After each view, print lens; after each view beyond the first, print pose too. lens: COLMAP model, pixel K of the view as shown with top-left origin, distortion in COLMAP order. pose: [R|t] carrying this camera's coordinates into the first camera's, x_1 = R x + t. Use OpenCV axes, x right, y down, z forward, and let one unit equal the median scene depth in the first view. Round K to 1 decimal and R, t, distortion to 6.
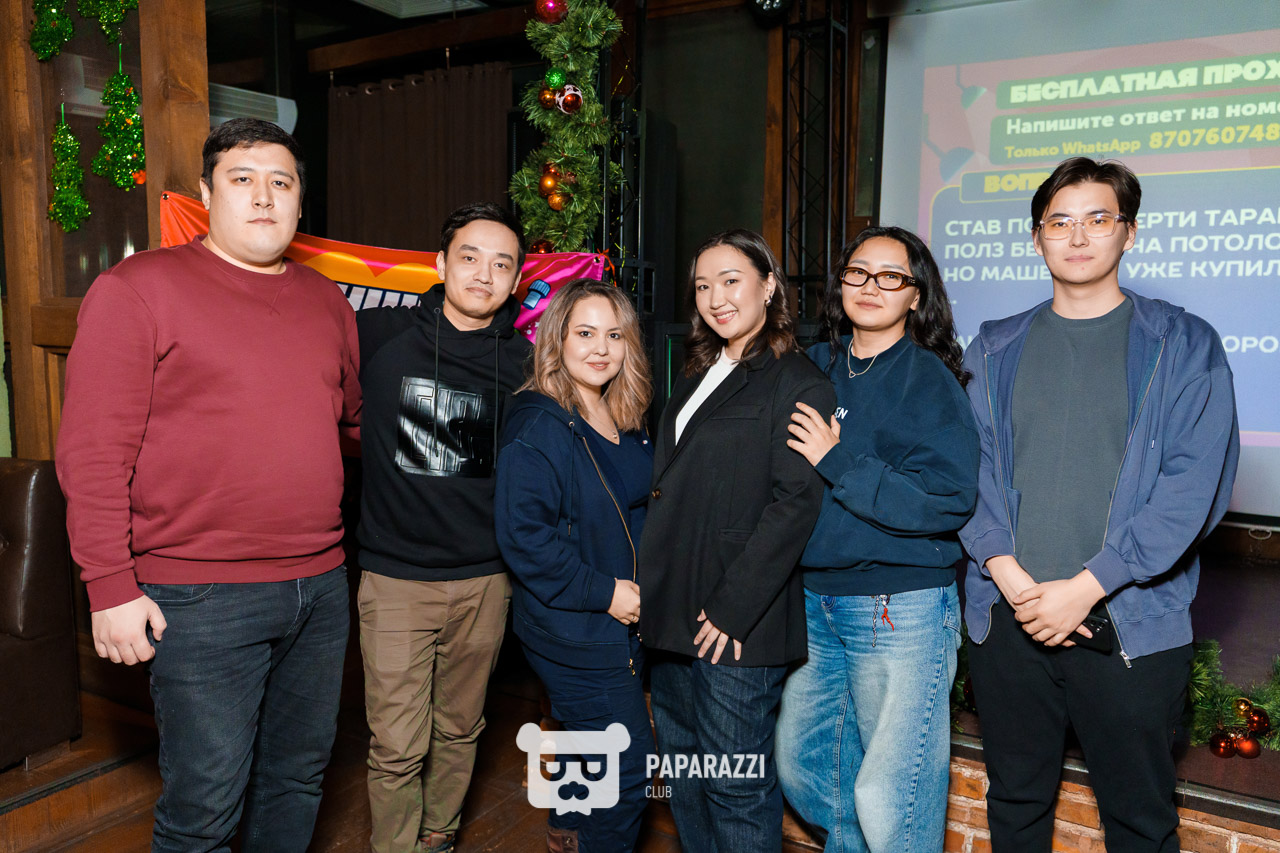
lens RADIAL K [[1027.2, 0, 616.2], [0, 1027.2, 461.8], [0, 0, 1]] dist [-0.040351, 0.004696]
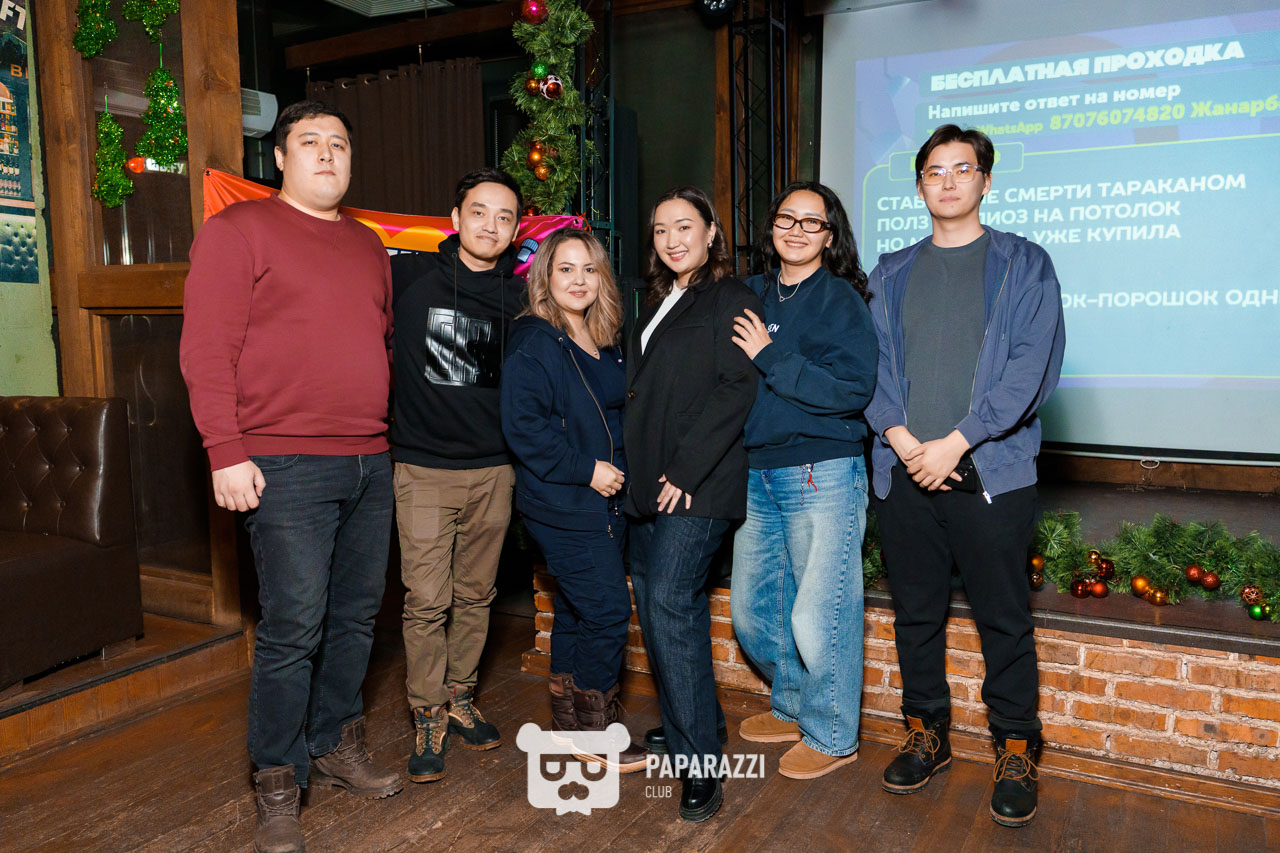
lens RADIAL K [[1032.0, 0, 623.7], [0, 1032.0, 471.9], [0, 0, 1]] dist [-0.047704, 0.007432]
pose [[0.998685, -0.023470, 0.045576, -0.024647], [0.022979, 0.999673, 0.011260, 0.086038], [-0.045825, -0.010198, 0.998897, -0.212888]]
